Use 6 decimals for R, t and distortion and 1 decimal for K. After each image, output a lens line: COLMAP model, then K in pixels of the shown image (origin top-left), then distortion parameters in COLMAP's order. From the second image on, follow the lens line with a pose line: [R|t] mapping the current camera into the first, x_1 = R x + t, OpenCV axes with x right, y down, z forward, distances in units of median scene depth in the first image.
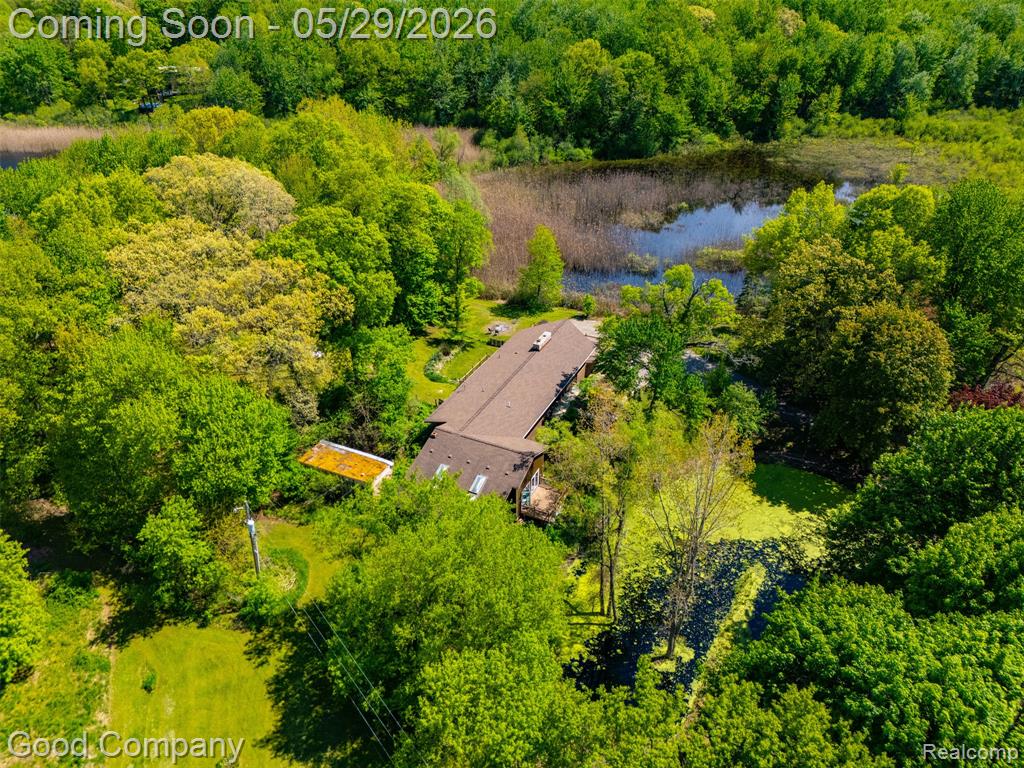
lens RADIAL K [[745.4, 0, 512.4], [0, 745.4, 380.2], [0, 0, 1]] dist [0.090998, -0.107166]
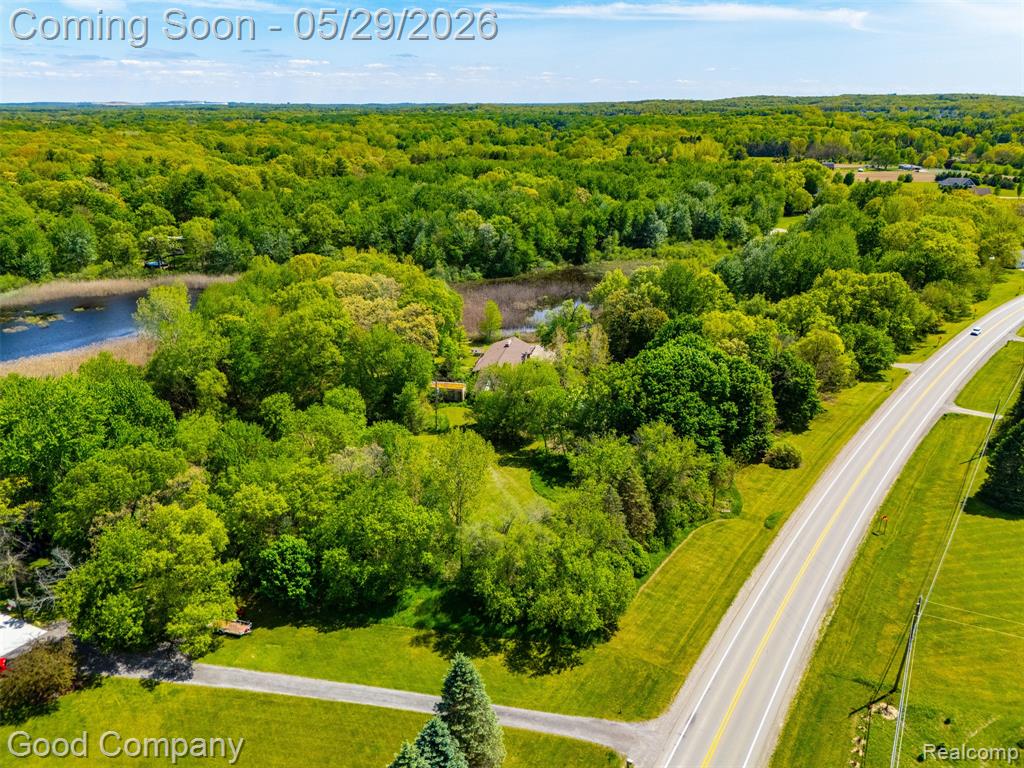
lens RADIAL K [[745.4, 0, 512.4], [0, 745.4, 380.2], [0, 0, 1]] dist [0.090998, -0.107166]
pose [[0.969354, -0.086504, 0.229932, -0.210963], [0.127858, 0.976848, -0.171522, 0.195873], [-0.209772, 0.195665, 0.957972, -0.491524]]
